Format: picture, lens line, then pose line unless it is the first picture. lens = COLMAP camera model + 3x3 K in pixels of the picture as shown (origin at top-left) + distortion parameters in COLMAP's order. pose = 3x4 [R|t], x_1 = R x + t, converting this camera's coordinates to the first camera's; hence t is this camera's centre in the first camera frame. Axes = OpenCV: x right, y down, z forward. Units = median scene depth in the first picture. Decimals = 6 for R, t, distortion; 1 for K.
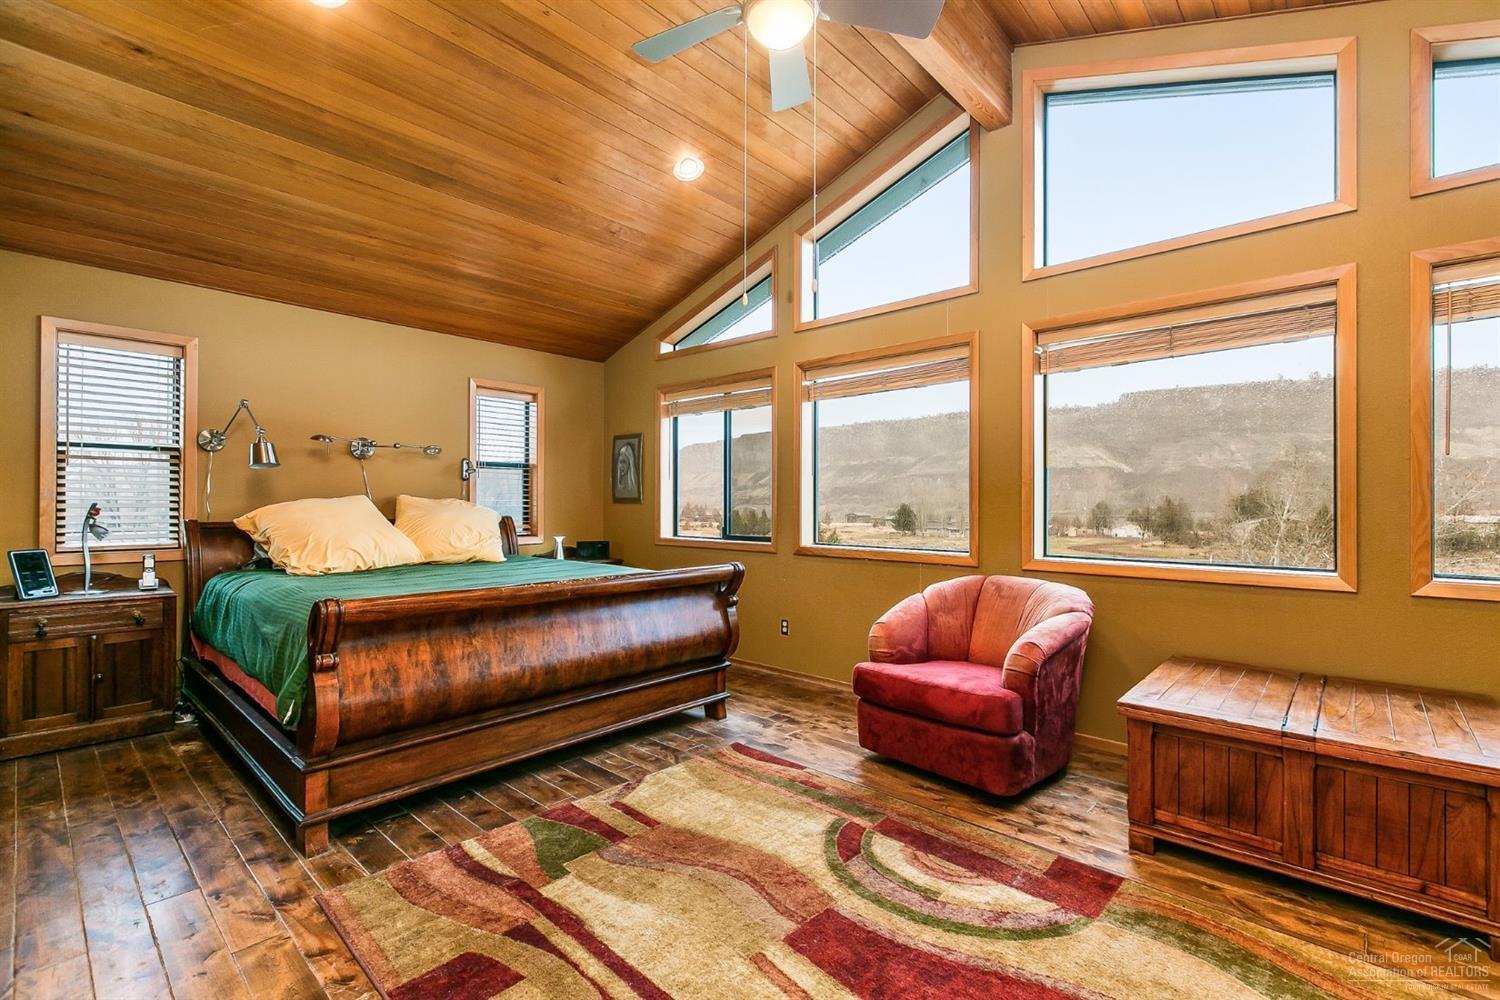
lens RADIAL K [[672.7, 0, 746.8], [0, 672.7, 504.4], [0, 0, 1]] dist [0.000237, 0.000199]
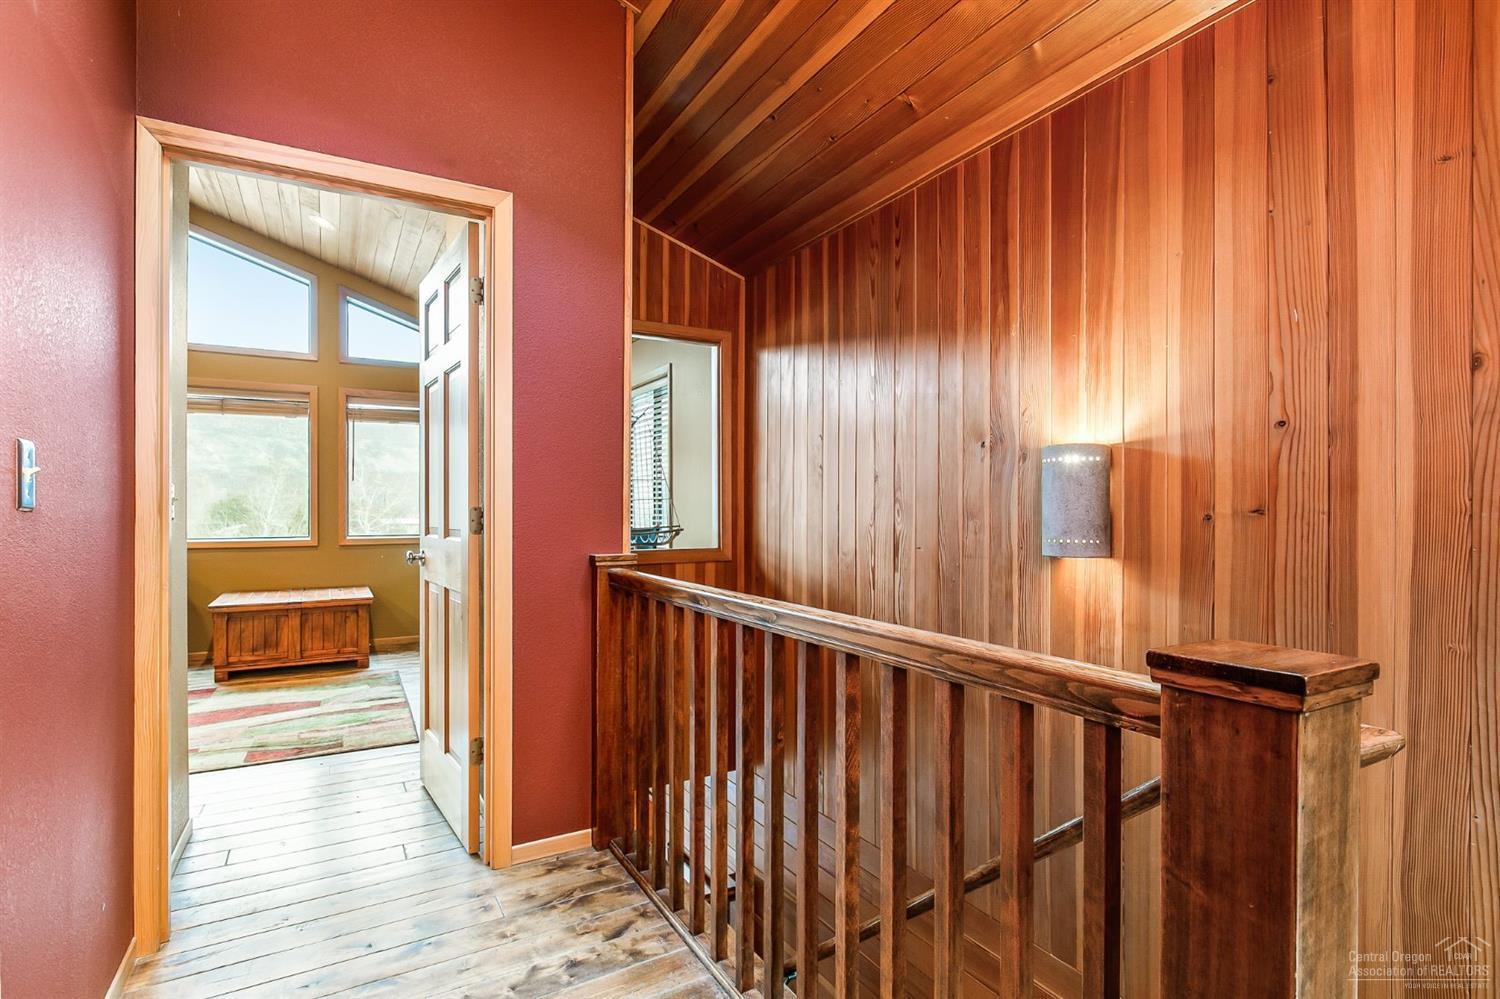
lens RADIAL K [[747.9, 0, 749.7], [0, 747.9, 509.6], [0, 0, 1]] dist [-0.002447, -0.000294]
pose [[0.311930, 0.000737, 0.950105, -0.955138], [-0.000134, 1.000000, -0.000732, 0.023332], [-0.950105, 0.000101, 0.311930, -1.084466]]
